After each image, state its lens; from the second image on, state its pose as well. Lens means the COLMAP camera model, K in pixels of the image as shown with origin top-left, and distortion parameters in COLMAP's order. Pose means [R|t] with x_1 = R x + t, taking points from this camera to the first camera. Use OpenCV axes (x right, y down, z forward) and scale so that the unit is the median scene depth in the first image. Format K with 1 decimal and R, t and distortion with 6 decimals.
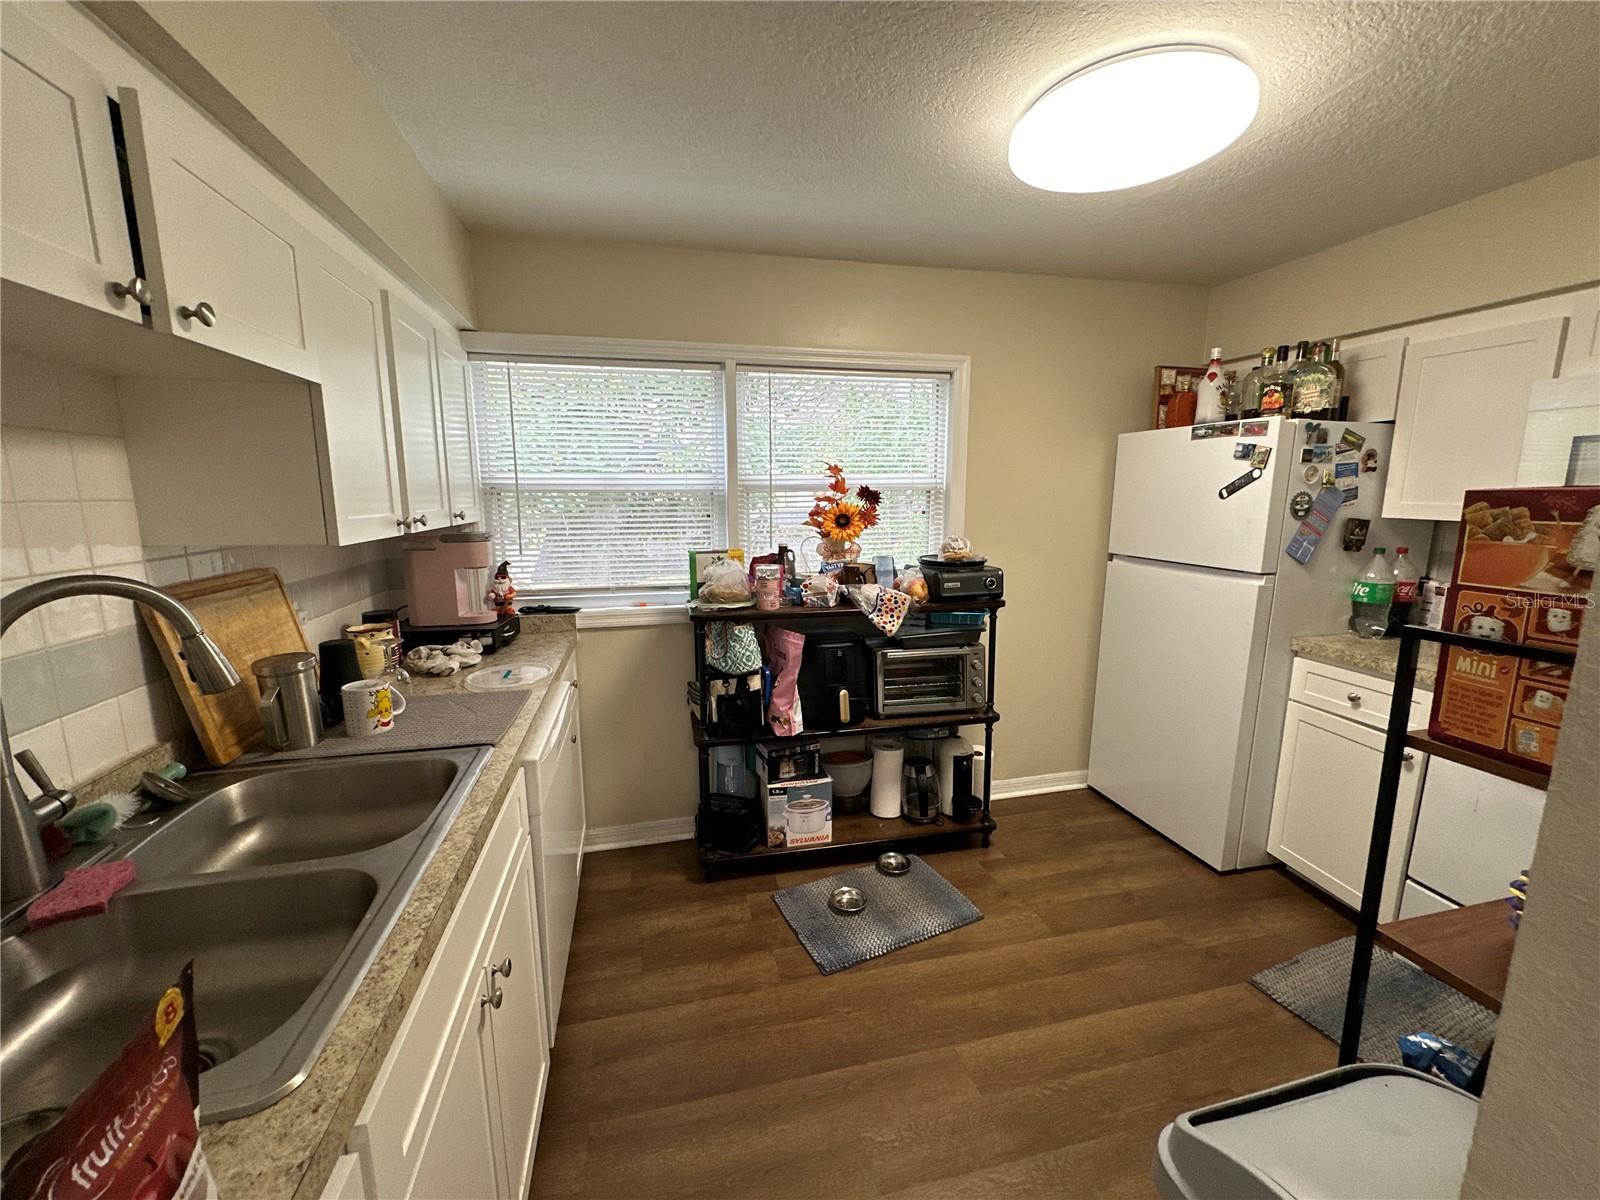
lens RADIAL K [[639.5, 0, 797.9], [0, 639.5, 599.6], [0, 0, 1]] dist [-0.002673, -0.000159]
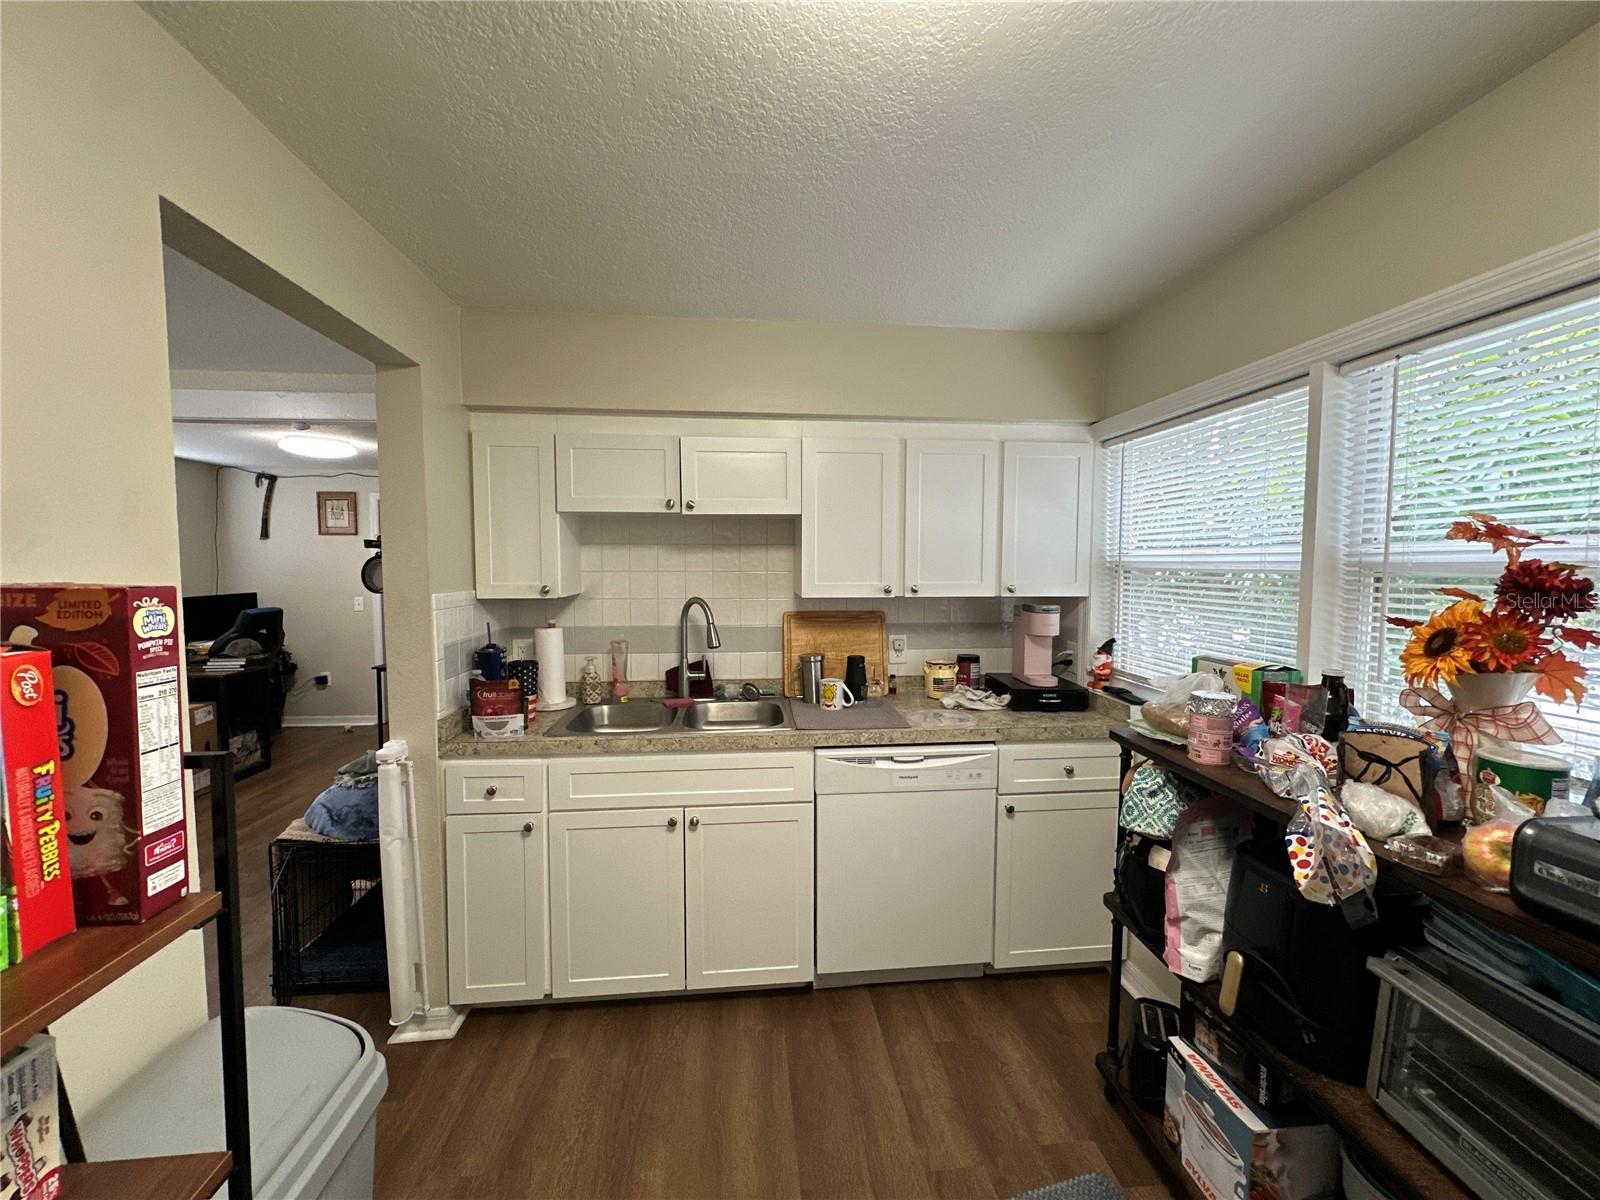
lens RADIAL K [[639.5, 0, 797.9], [0, 639.5, 599.6], [0, 0, 1]] dist [-0.002673, -0.000159]
pose [[-0.132447, 0.060263, -0.989356, 0.590422], [-0.169151, 0.982134, 0.082468, -0.118309], [0.976650, 0.178273, -0.119887, 0.629418]]
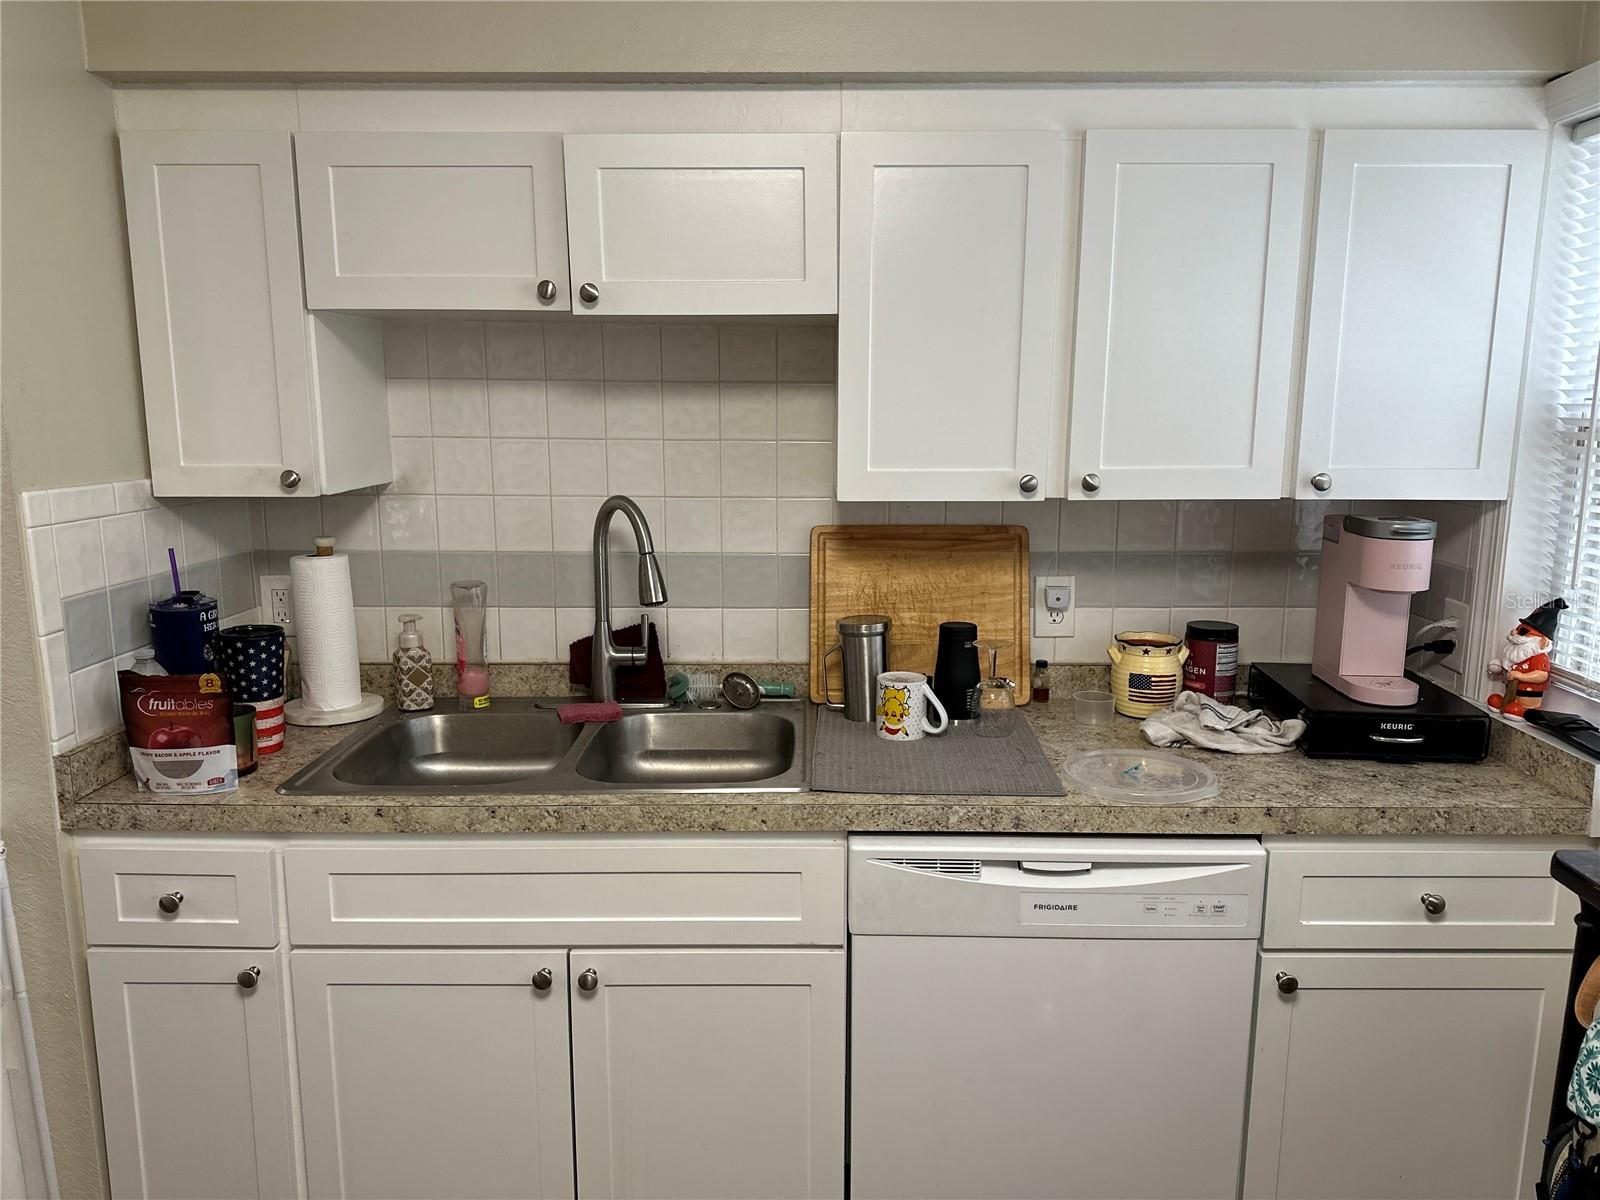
lens RADIAL K [[1114.5, 0, 800.0], [0, 1114.5, 600.0], [0, 0, 1]] dist [0.074831, -0.111565]
pose [[-0.237750, 0.171443, -0.956077, 0.389966], [-0.165802, 0.962691, 0.213859, -0.137022], [0.957071, 0.209364, -0.200454, 0.663592]]
